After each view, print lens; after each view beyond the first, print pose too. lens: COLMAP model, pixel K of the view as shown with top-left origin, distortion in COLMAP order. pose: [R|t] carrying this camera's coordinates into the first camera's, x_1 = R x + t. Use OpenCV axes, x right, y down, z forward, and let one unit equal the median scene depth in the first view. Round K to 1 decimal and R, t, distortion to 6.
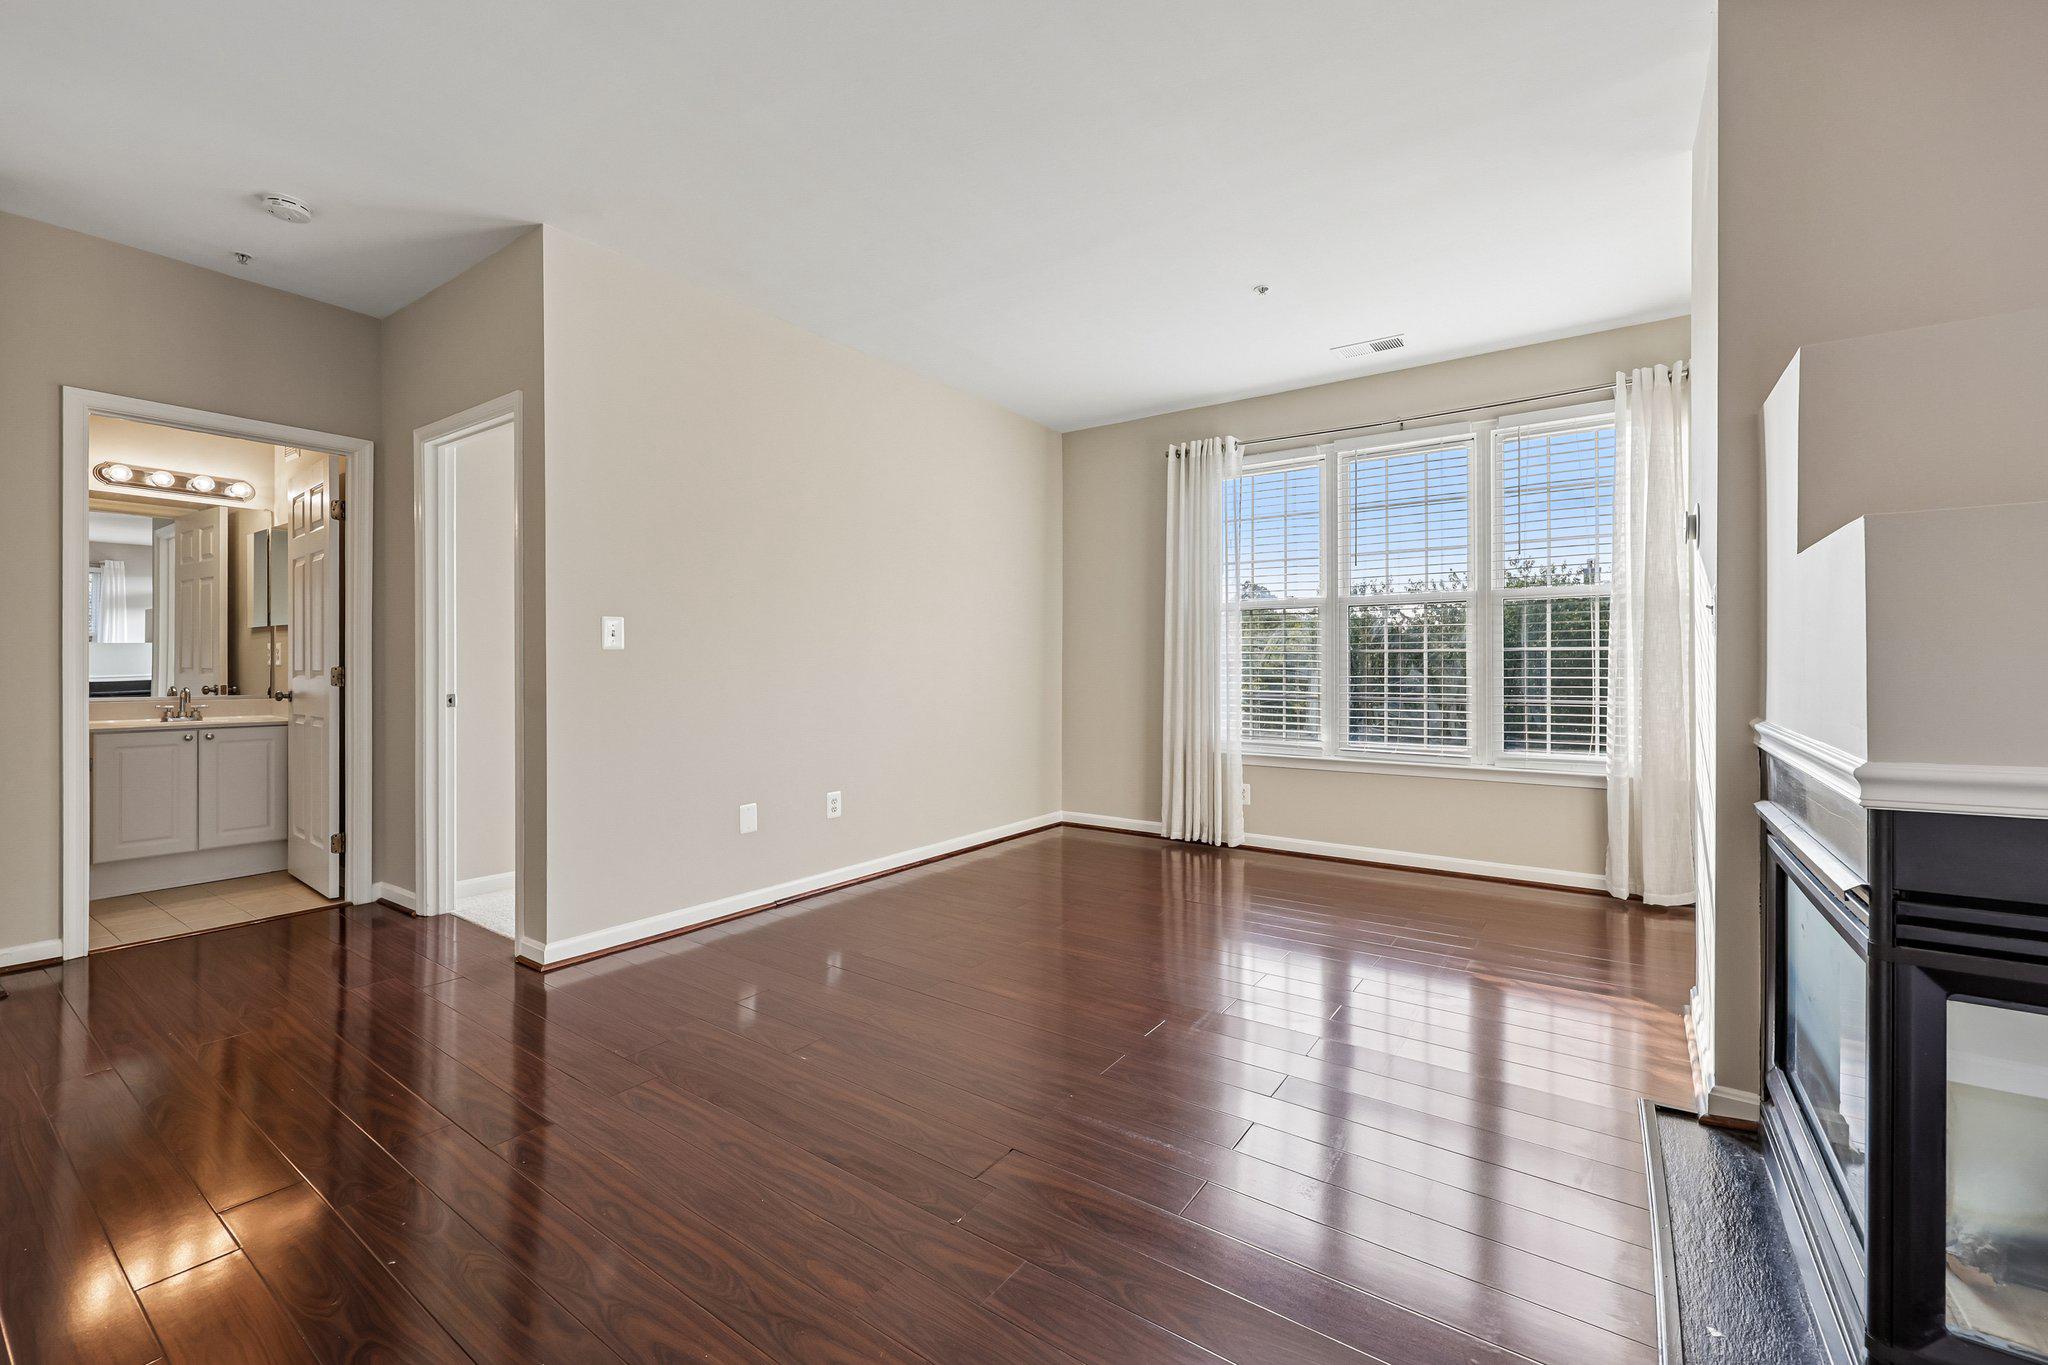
lens RADIAL K [[845.2, 0, 1030.5], [0, 845.2, 667.9], [0, 0, 1]] dist [0.000036, -0.000095]
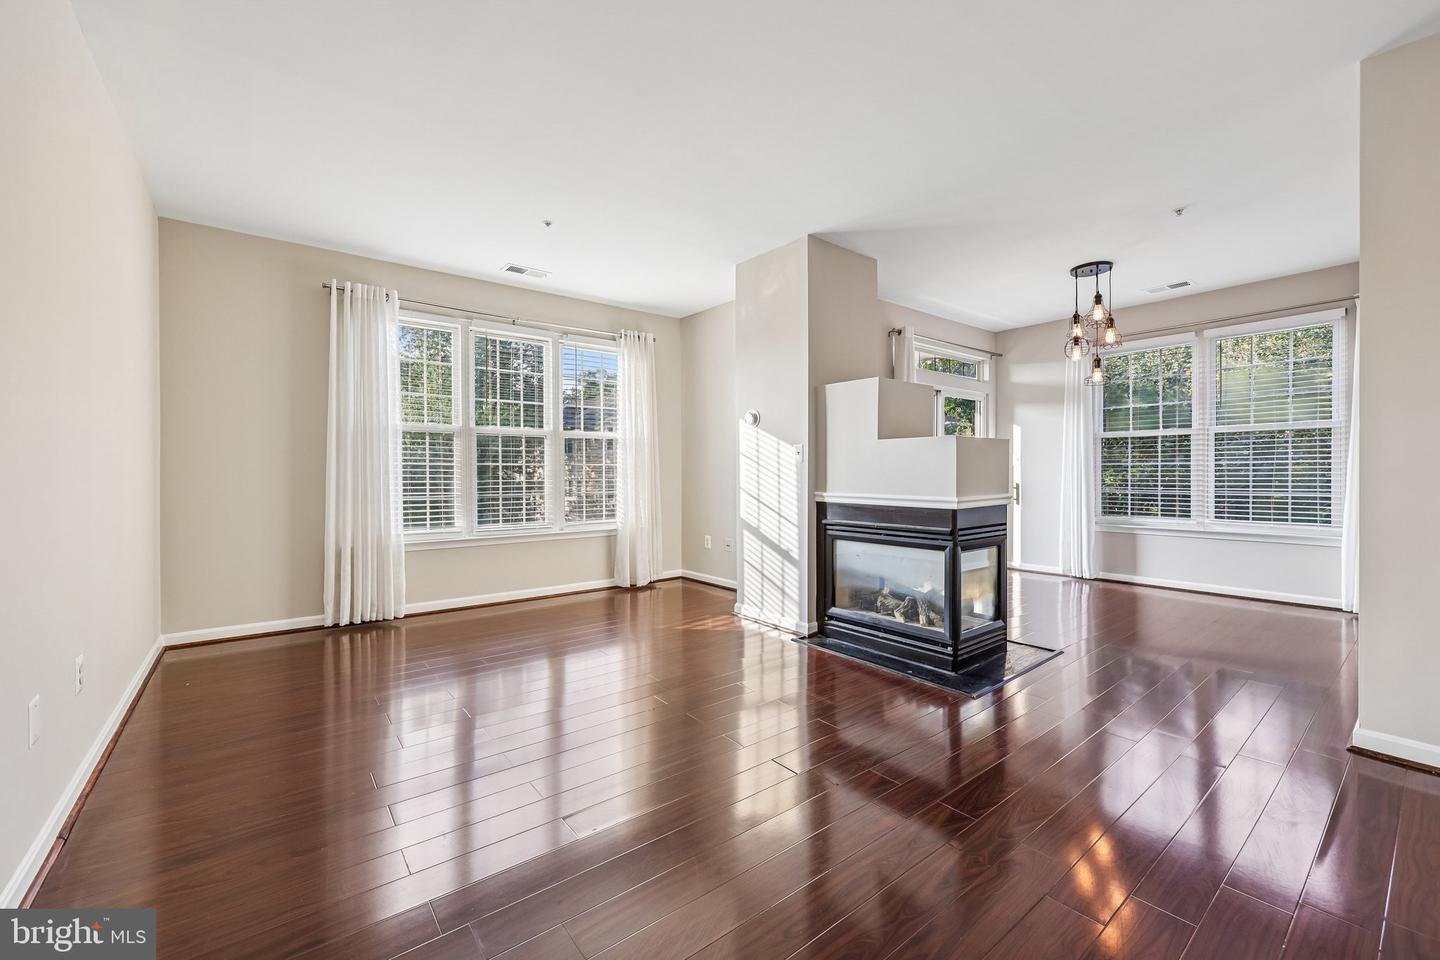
lens RADIAL K [[581.1, 0, 724.3], [0, 581.1, 477.0], [0, 0, 1]] dist [0.001782, -0.000026]
pose [[0.286288, -0.004495, 0.958133, -0.523180], [0.003892, 0.999986, 0.003529, 0.000984], [-0.958136, 0.002718, 0.286302, 0.335035]]
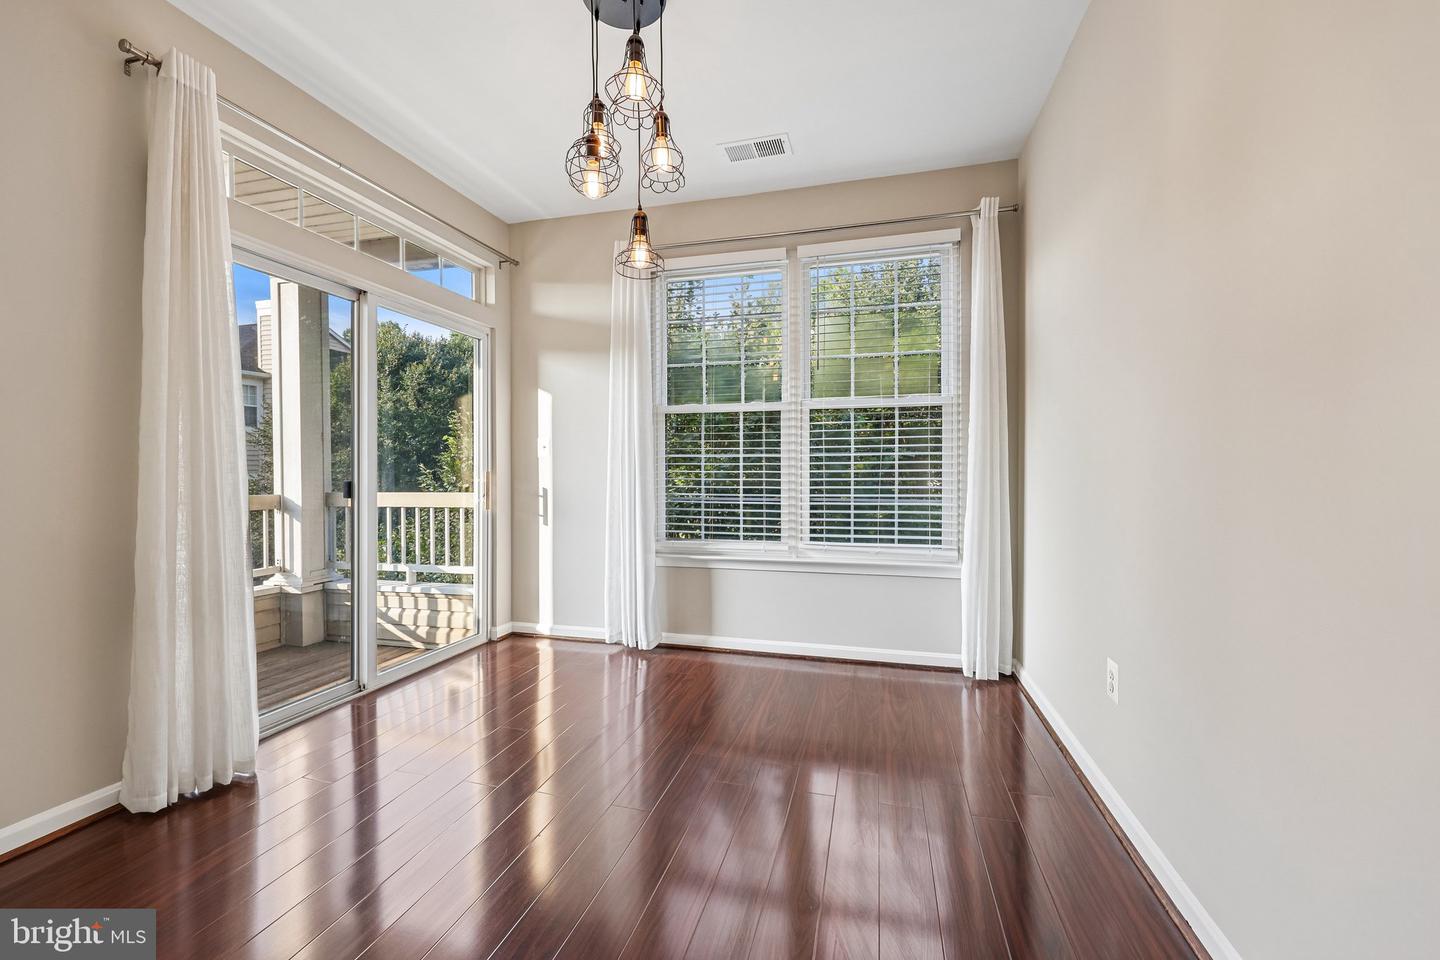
lens RADIAL K [[581.1, 0, 724.3], [0, 581.1, 477.0], [0, 0, 1]] dist [0.001782, -0.000026]
pose [[-0.344319, -0.009866, 0.938801, 0.227394], [0.003110, 0.999927, 0.011649, 0.000013], [-0.938848, 0.006931, -0.344263, 0.084145]]
